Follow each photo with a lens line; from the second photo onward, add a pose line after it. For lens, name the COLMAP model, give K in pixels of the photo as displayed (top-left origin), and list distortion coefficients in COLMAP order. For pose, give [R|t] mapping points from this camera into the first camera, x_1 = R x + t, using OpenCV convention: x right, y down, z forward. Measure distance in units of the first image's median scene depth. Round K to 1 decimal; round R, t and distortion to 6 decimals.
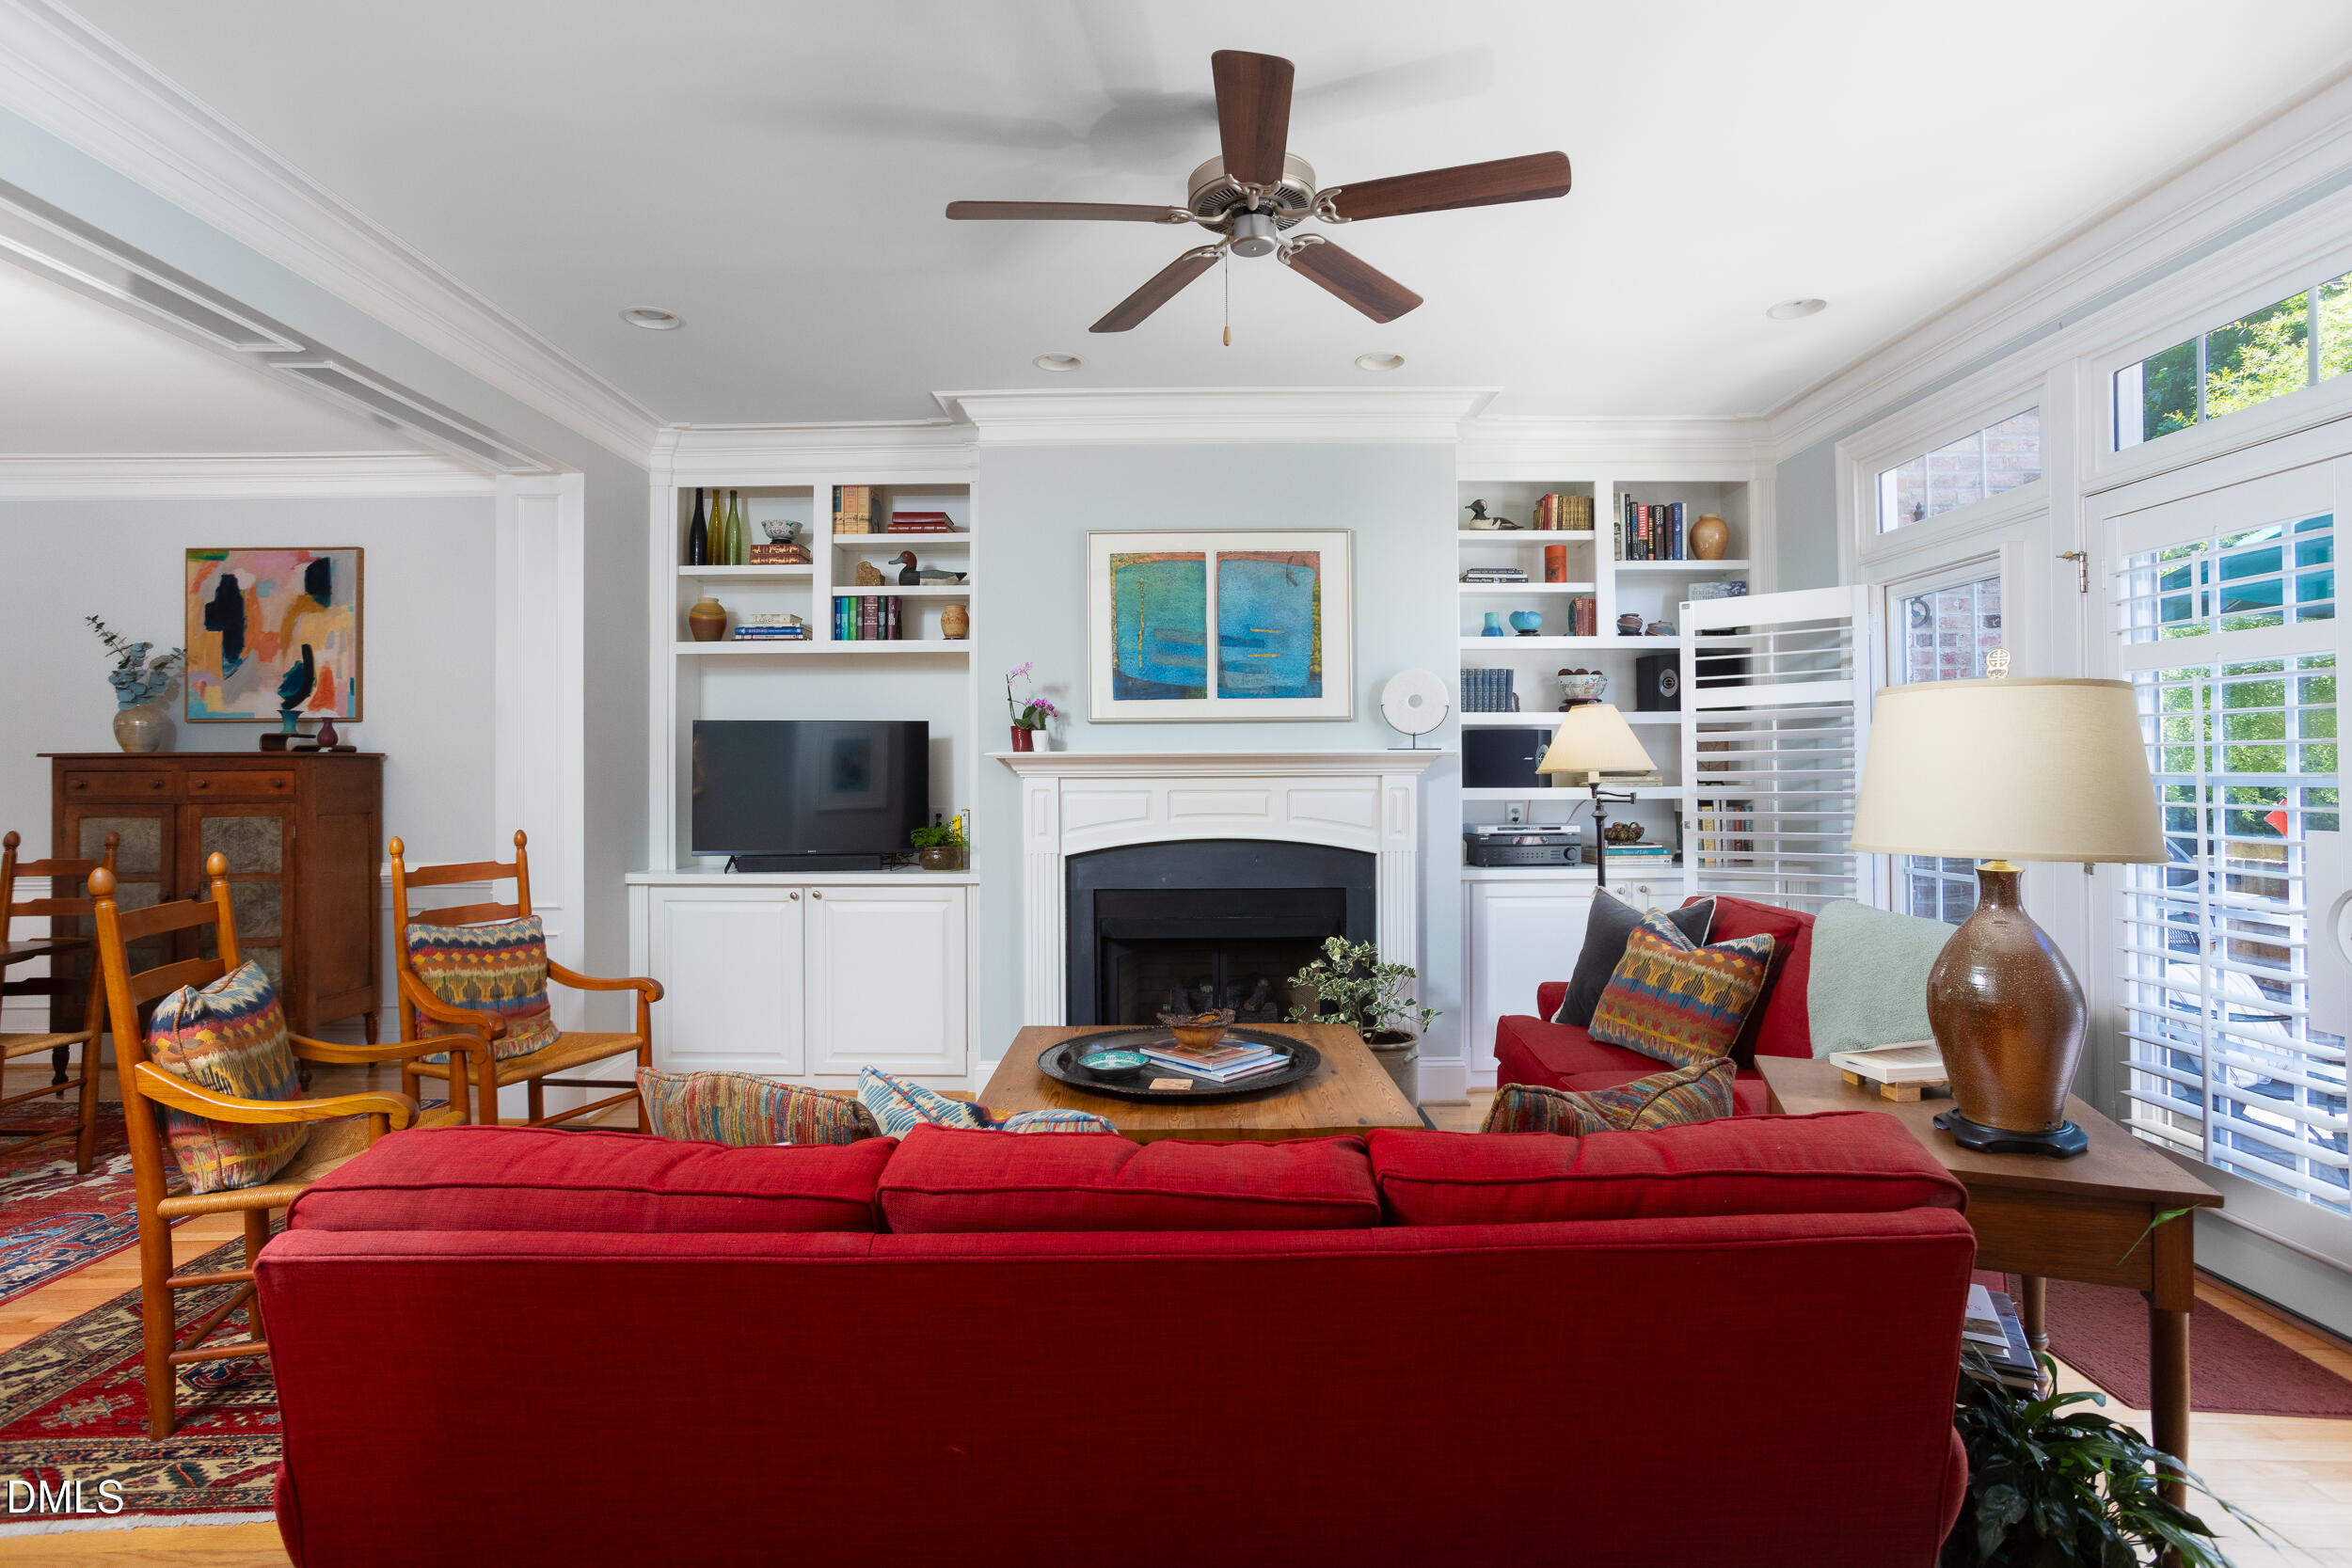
lens RADIAL K [[1148.3, 0, 1178.6], [0, 1148.3, 754.4], [0, 0, 1]] dist [-0.057099, 0.034909]
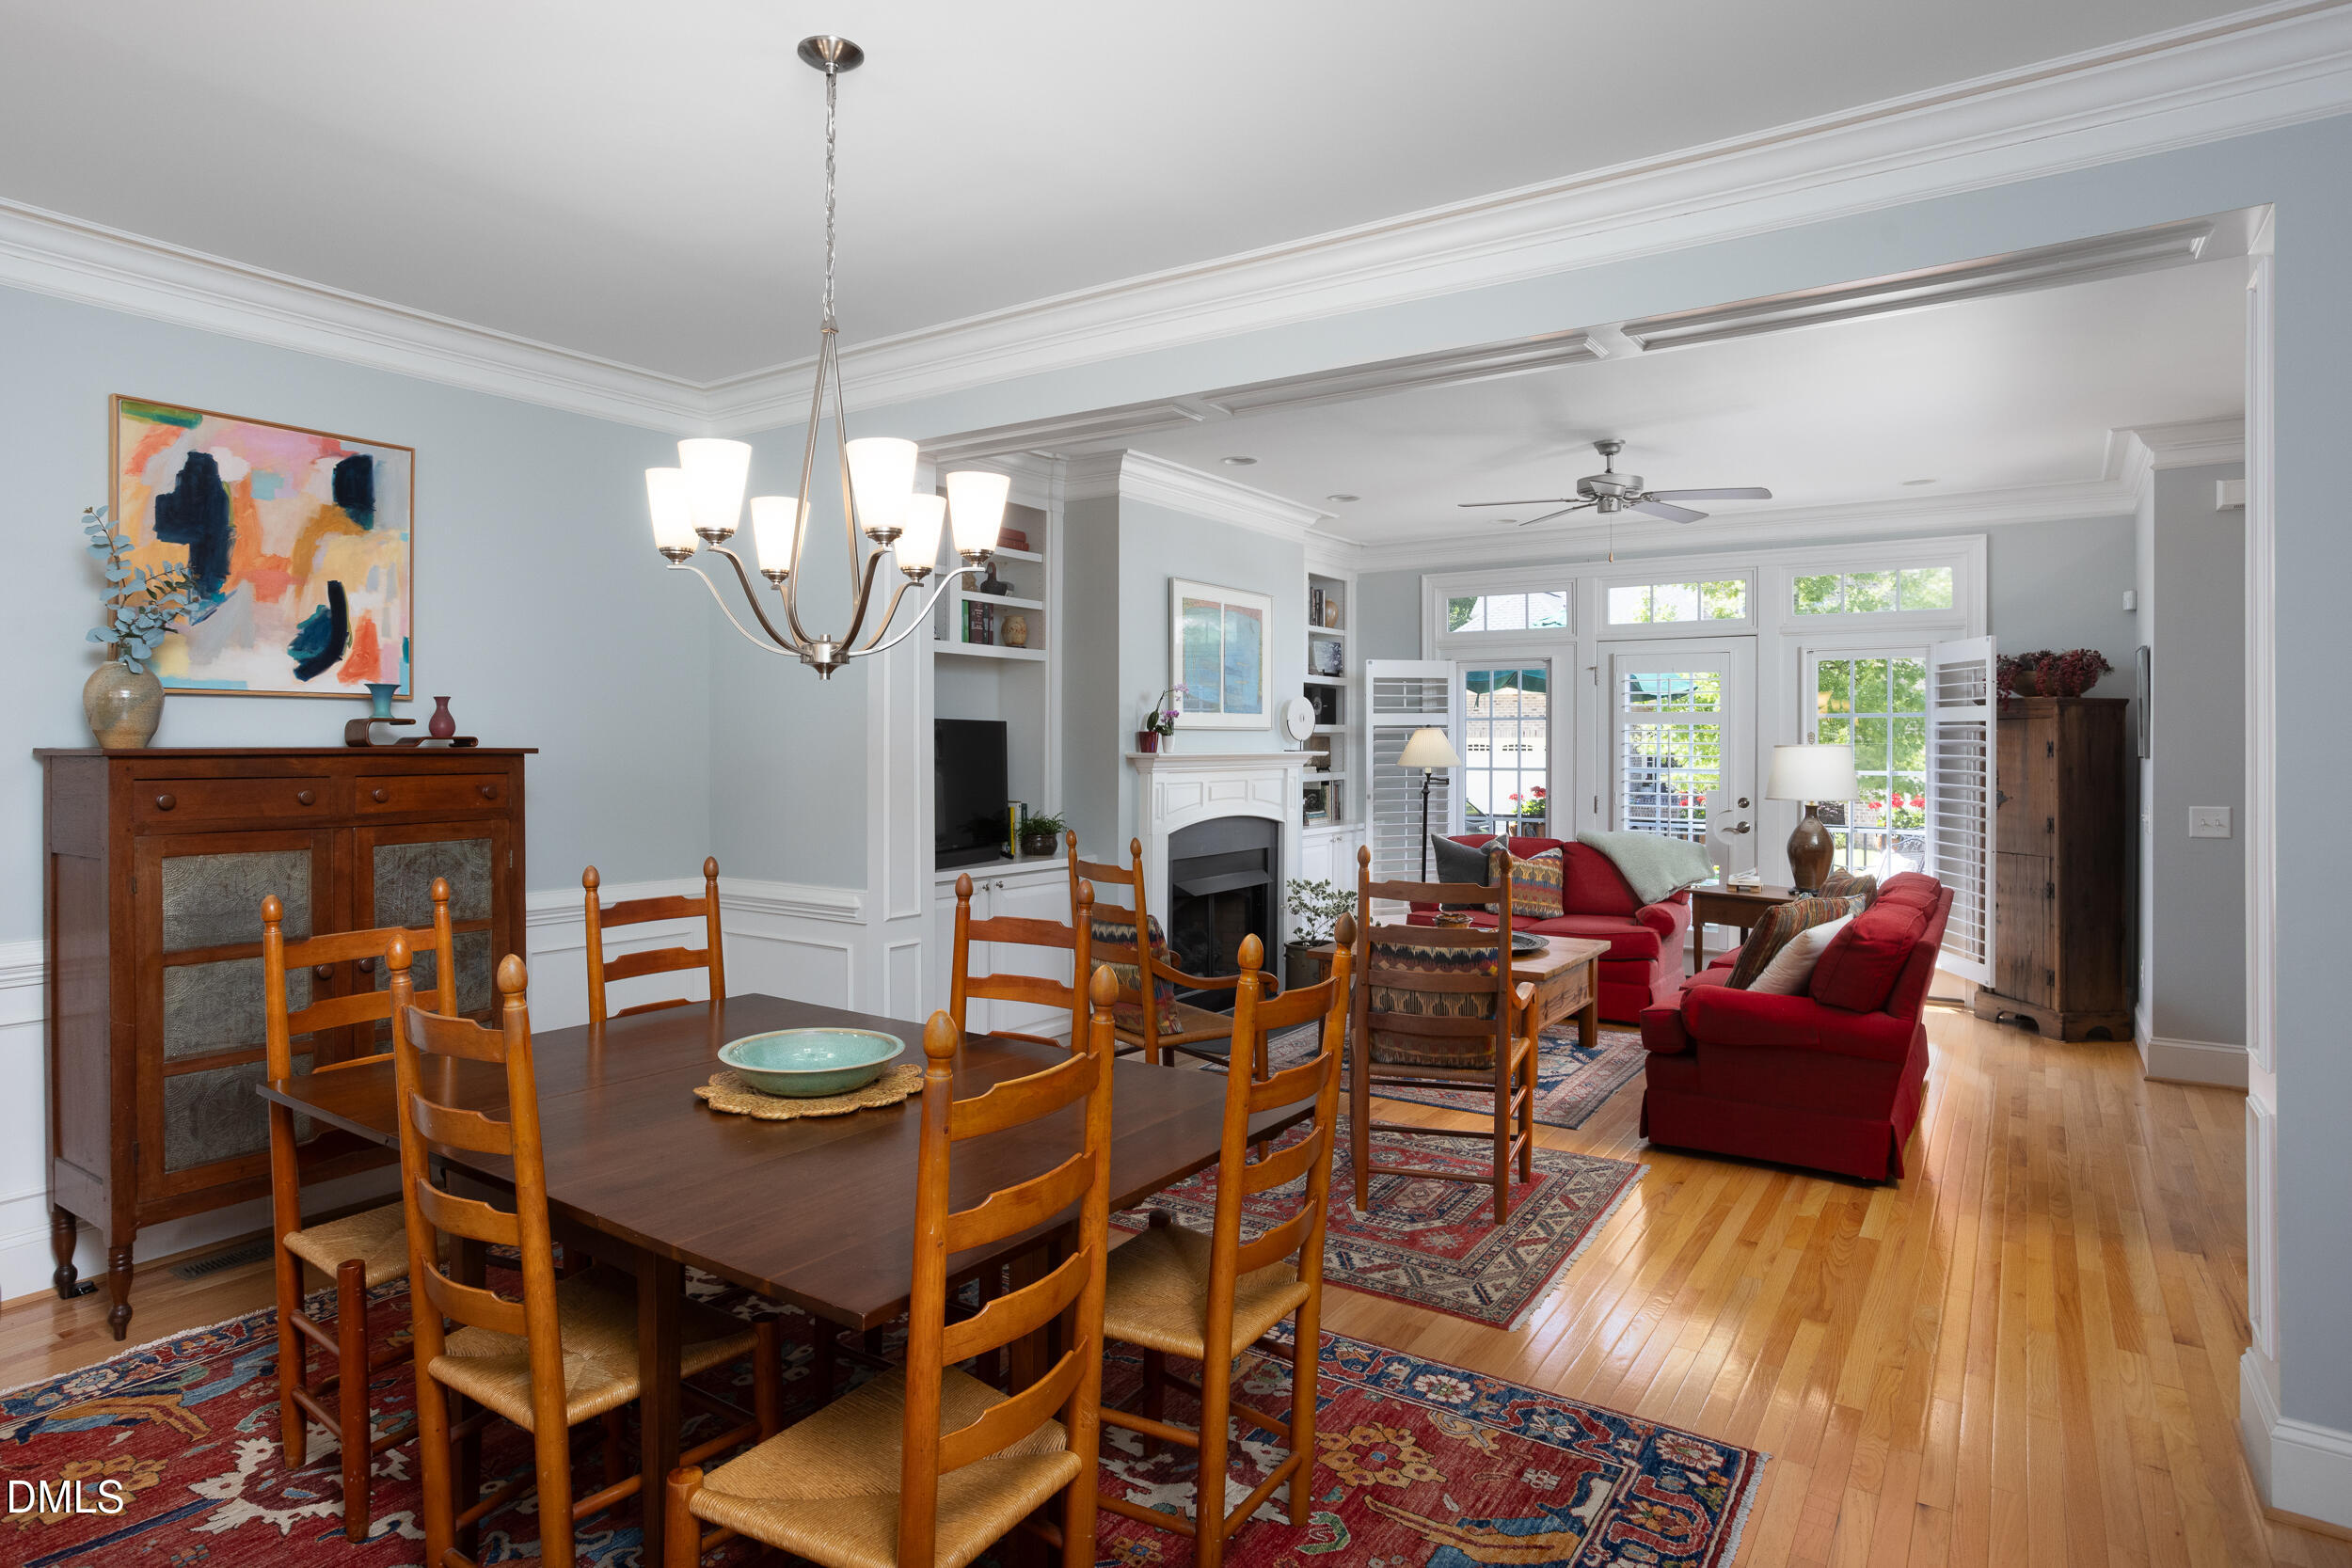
lens RADIAL K [[1315.5, 0, 1112.9], [0, 1315.5, 749.0], [0, 0, 1]] dist [-0.041273, 0.034307]
pose [[0.579503, 0.003742, 0.814962, -1.244312], [-0.017920, 0.999806, 0.008152, -0.015224], [-0.814773, -0.019328, 0.579458, 0.200392]]
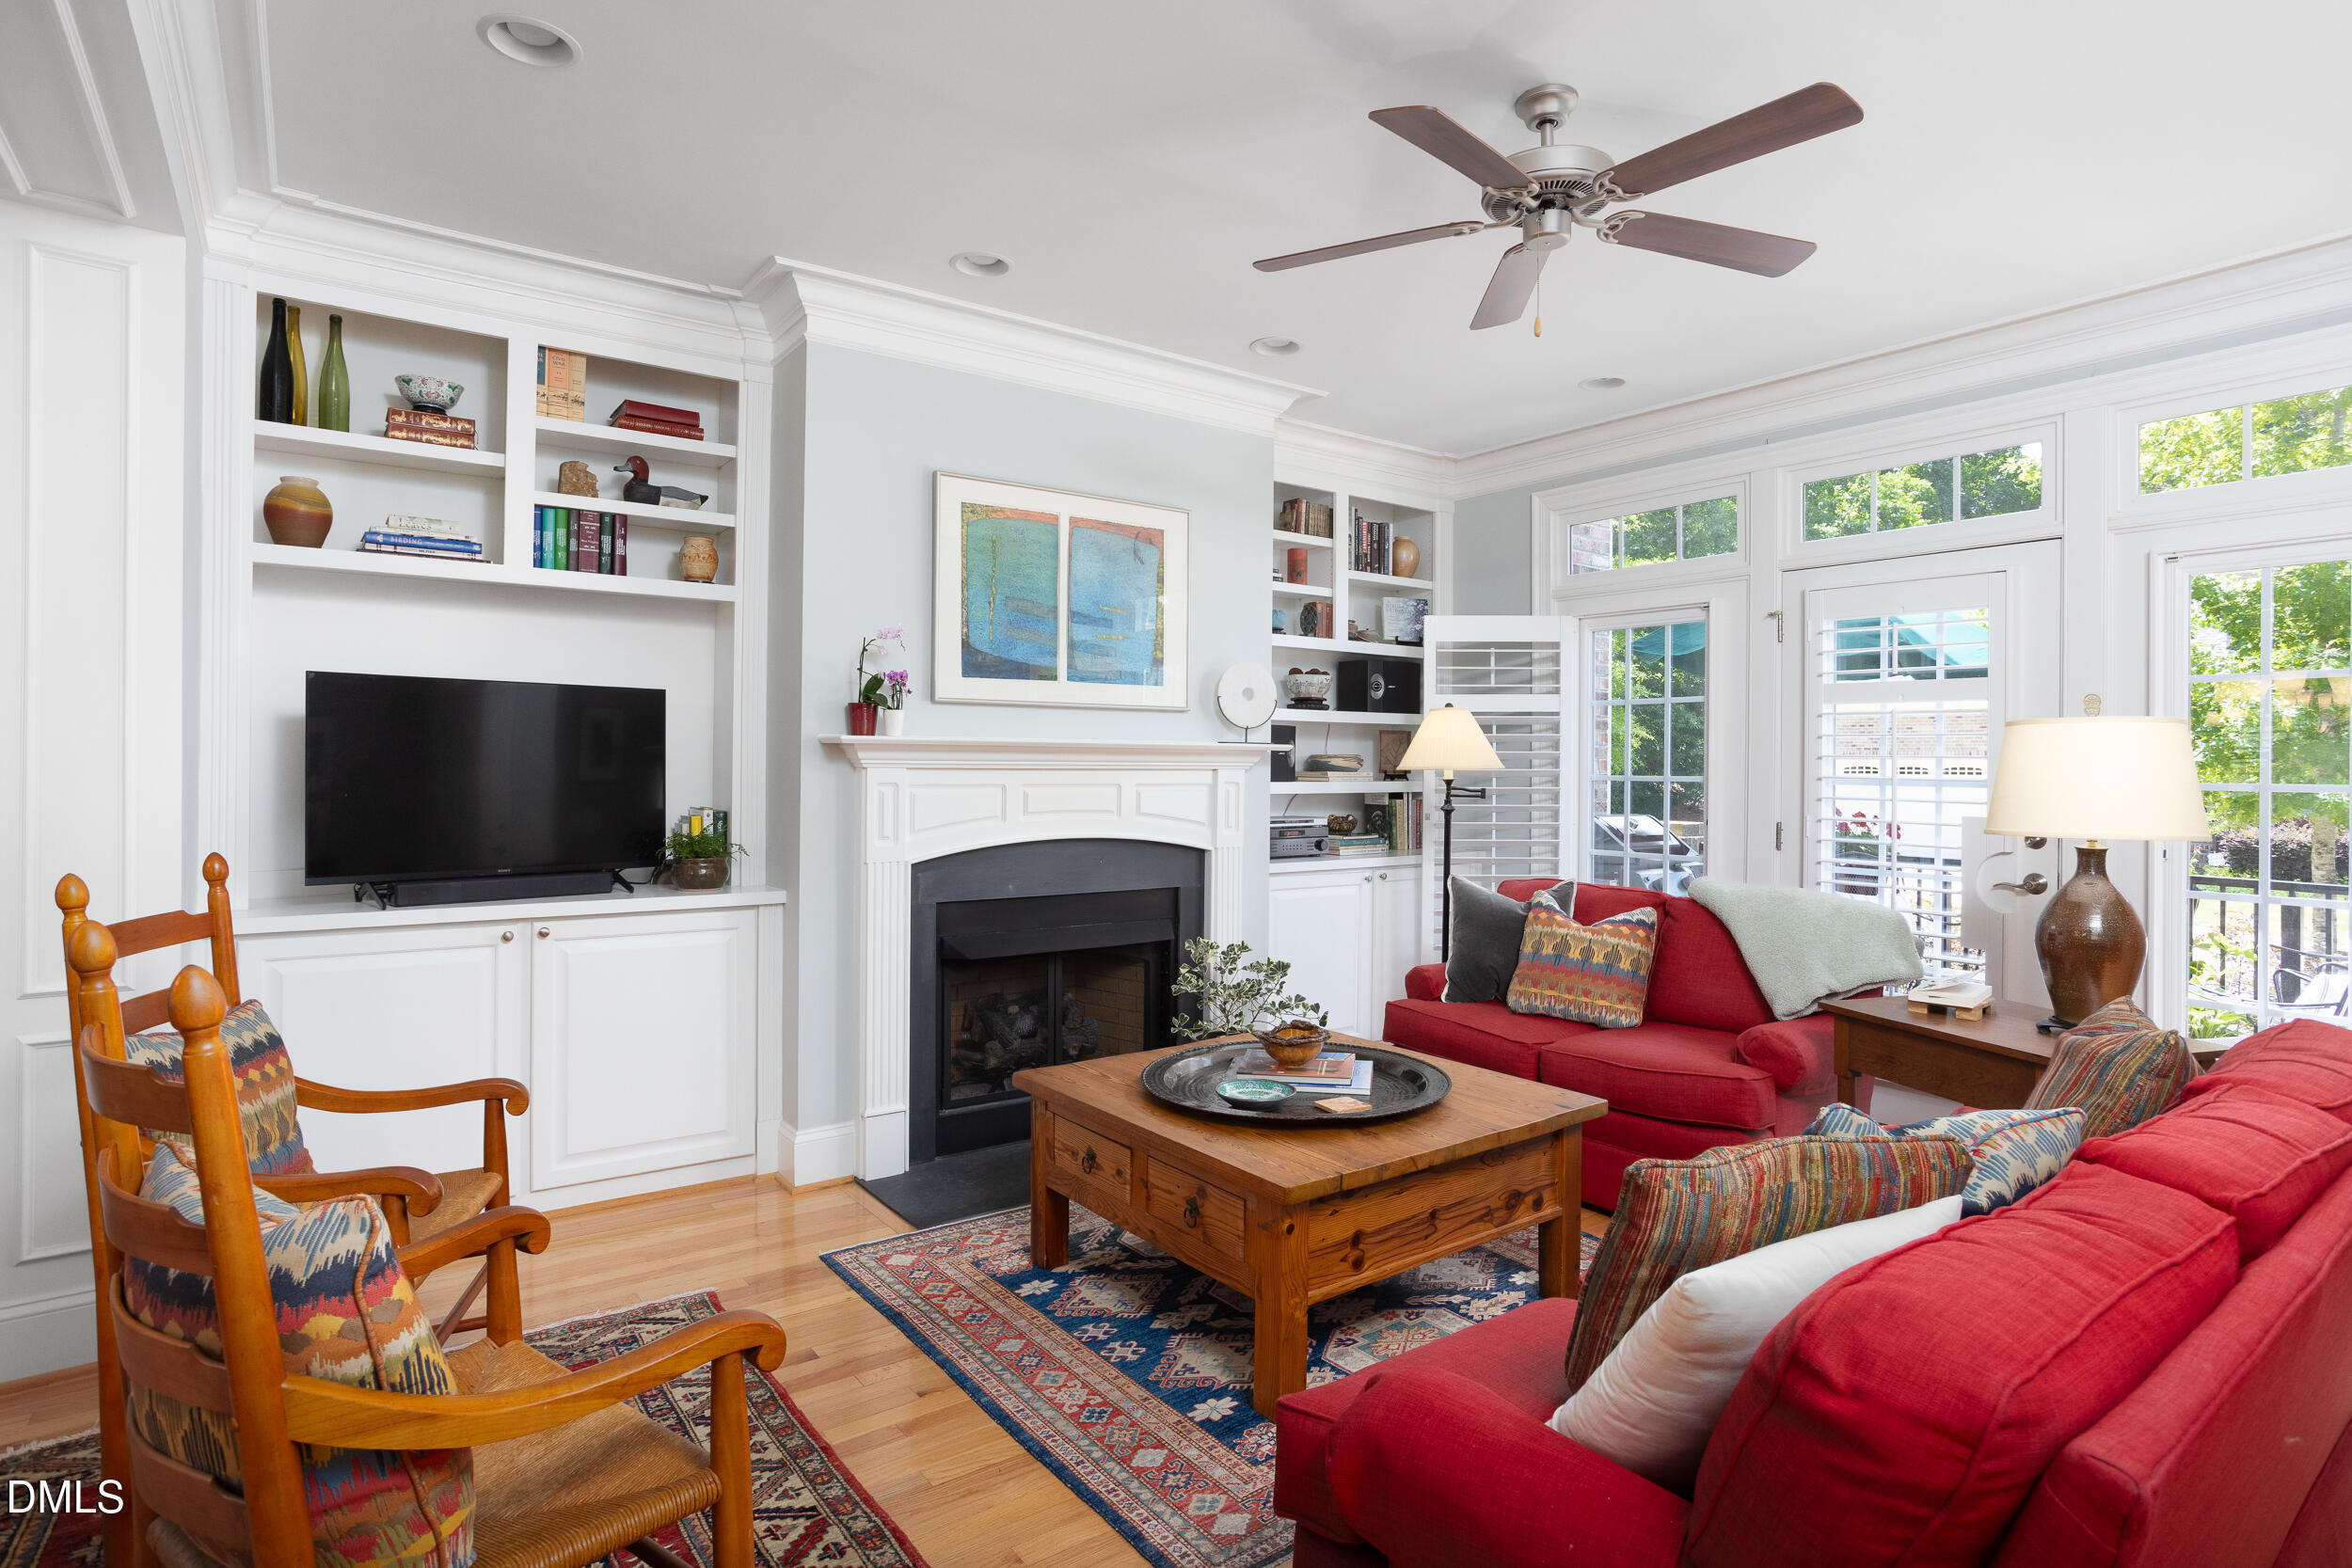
lens RADIAL K [[1217.0, 0, 1165.9], [0, 1217.0, 767.4], [0, 0, 1]] dist [-0.051155, 0.025642]
pose [[0.807554, 0.010672, 0.589697, -0.438862], [-0.023601, 0.999620, 0.014229, 0.002821], [-0.589321, -0.025408, 0.807499, 0.184728]]
